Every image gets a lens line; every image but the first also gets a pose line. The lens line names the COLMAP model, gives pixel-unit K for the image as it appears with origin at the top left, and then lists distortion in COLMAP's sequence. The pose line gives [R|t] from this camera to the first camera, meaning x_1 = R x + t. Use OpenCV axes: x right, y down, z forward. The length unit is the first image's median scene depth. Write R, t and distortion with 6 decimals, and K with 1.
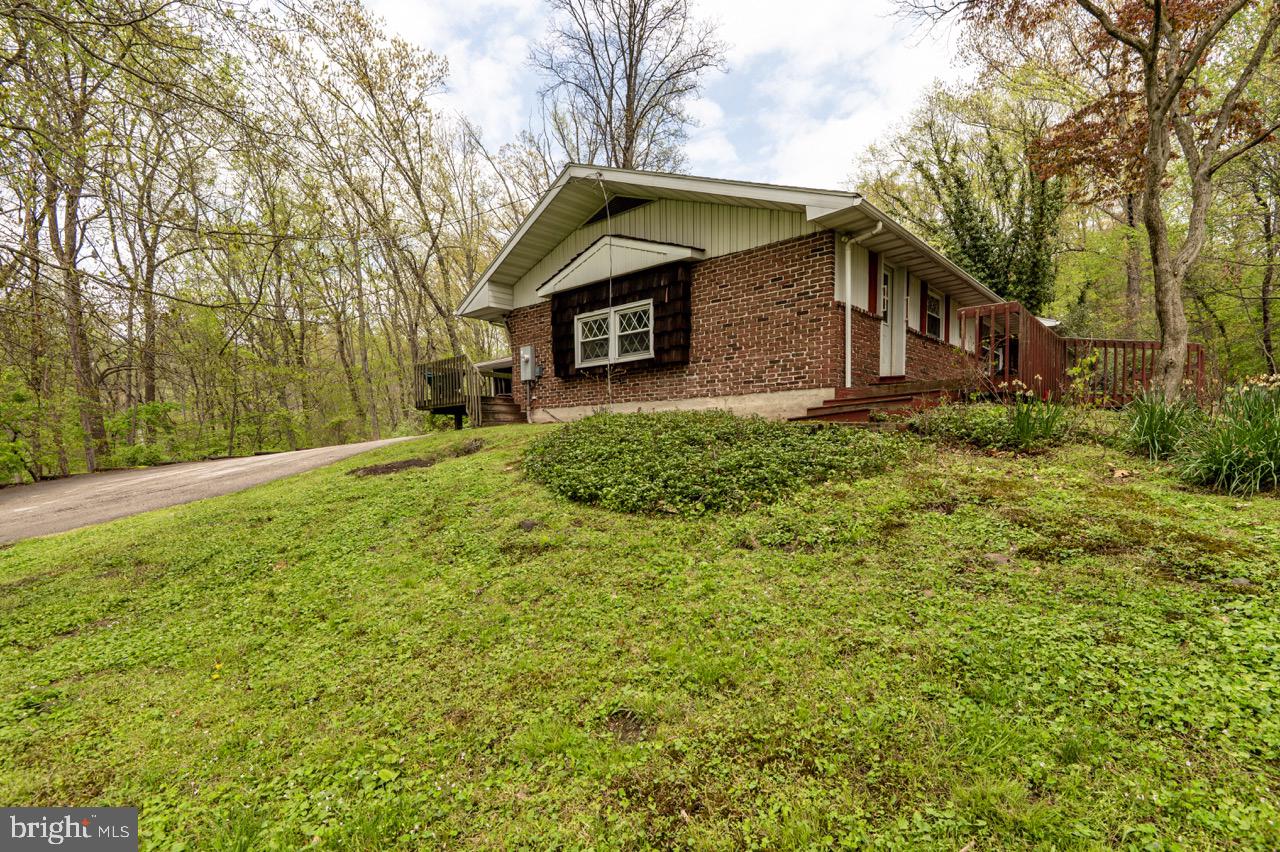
lens RADIAL K [[596.9, 0, 640.0], [0, 596.9, 426.0], [0, 0, 1]] dist [-0.004958, -0.012119]
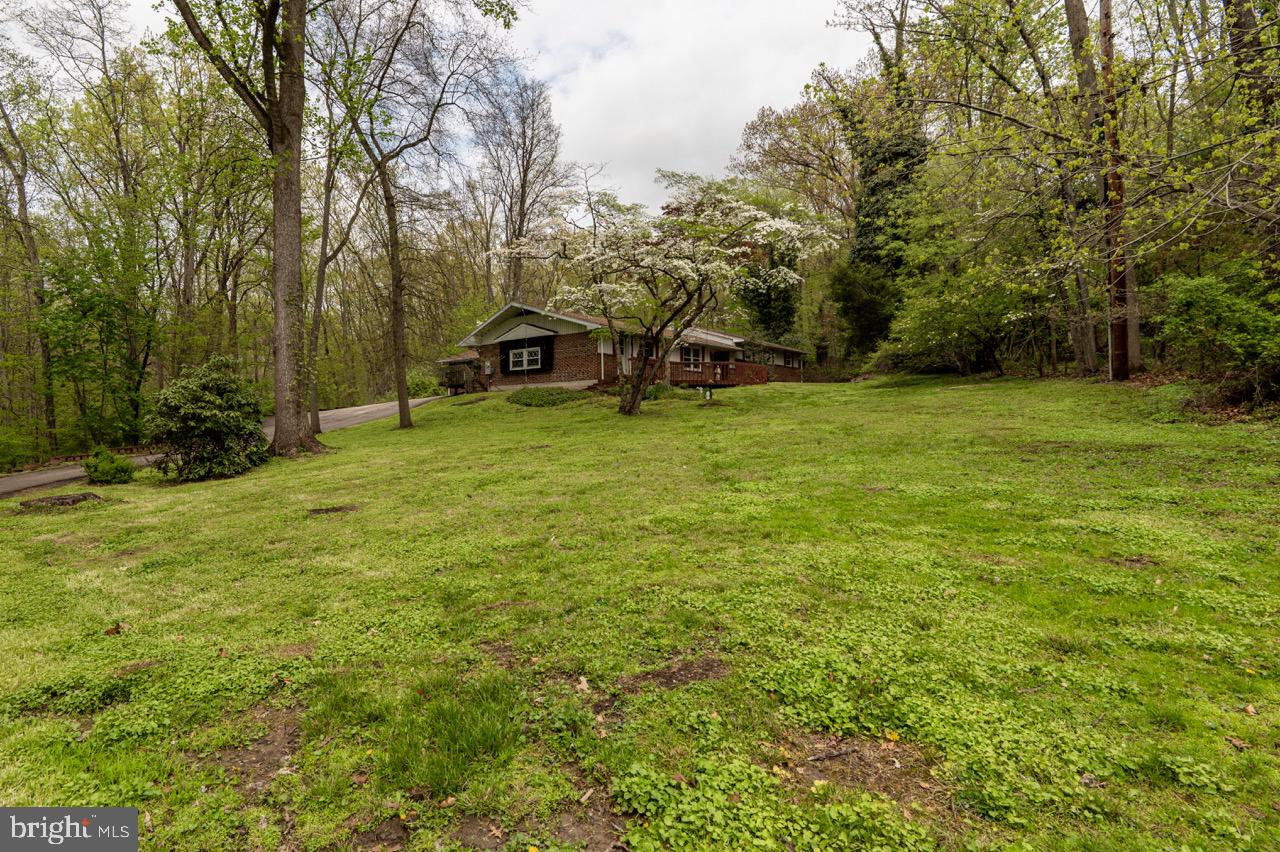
lens RADIAL K [[596.9, 0, 640.0], [0, 596.9, 426.0], [0, 0, 1]] dist [-0.004958, -0.012119]
pose [[0.979844, -0.009667, 0.199529, -0.078345], [0.002376, 0.999322, 0.036752, 0.055533], [-0.199749, -0.035537, 0.979203, -1.798961]]
